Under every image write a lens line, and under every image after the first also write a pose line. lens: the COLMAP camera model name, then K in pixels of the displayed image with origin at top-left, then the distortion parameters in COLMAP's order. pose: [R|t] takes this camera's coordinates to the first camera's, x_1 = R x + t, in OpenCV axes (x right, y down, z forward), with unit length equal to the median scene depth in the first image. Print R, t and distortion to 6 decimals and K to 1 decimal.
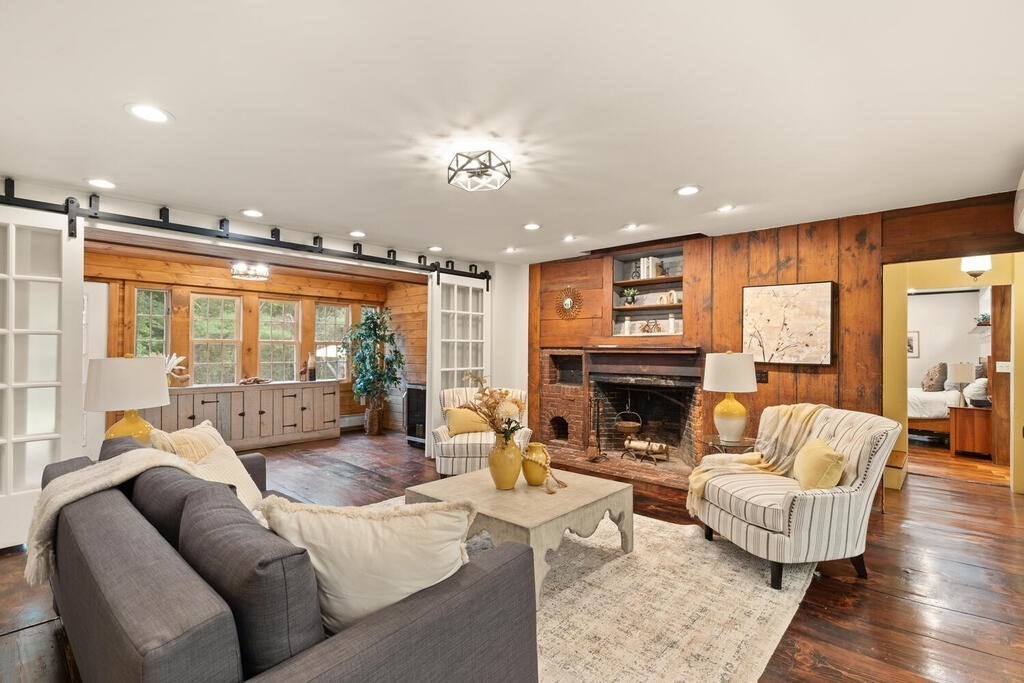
lens RADIAL K [[479.0, 0, 518.6], [0, 479.0, 353.8], [0, 0, 1]] dist [0.001617, -0.000346]
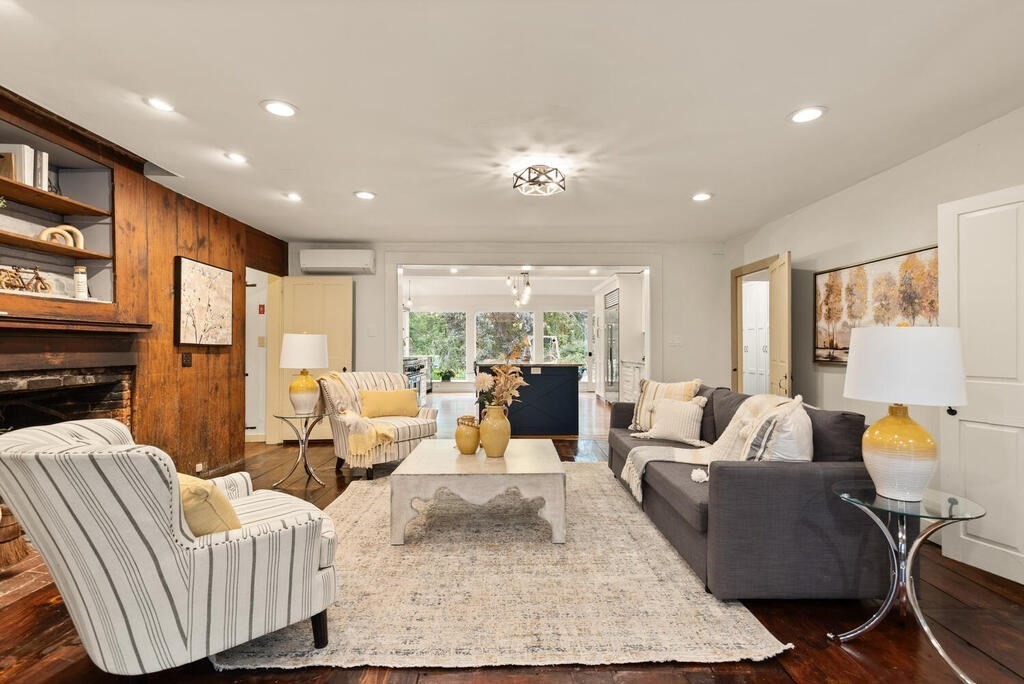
lens RADIAL K [[479.0, 0, 518.6], [0, 479.0, 354.3], [0, 0, 1]] dist [0.001617, -0.000346]
pose [[-0.684425, -0.016417, 0.728898, -0.586202], [0.001230, 0.999719, 0.023672, 0.016642], [-0.729082, 0.017098, -0.684213, 1.174295]]
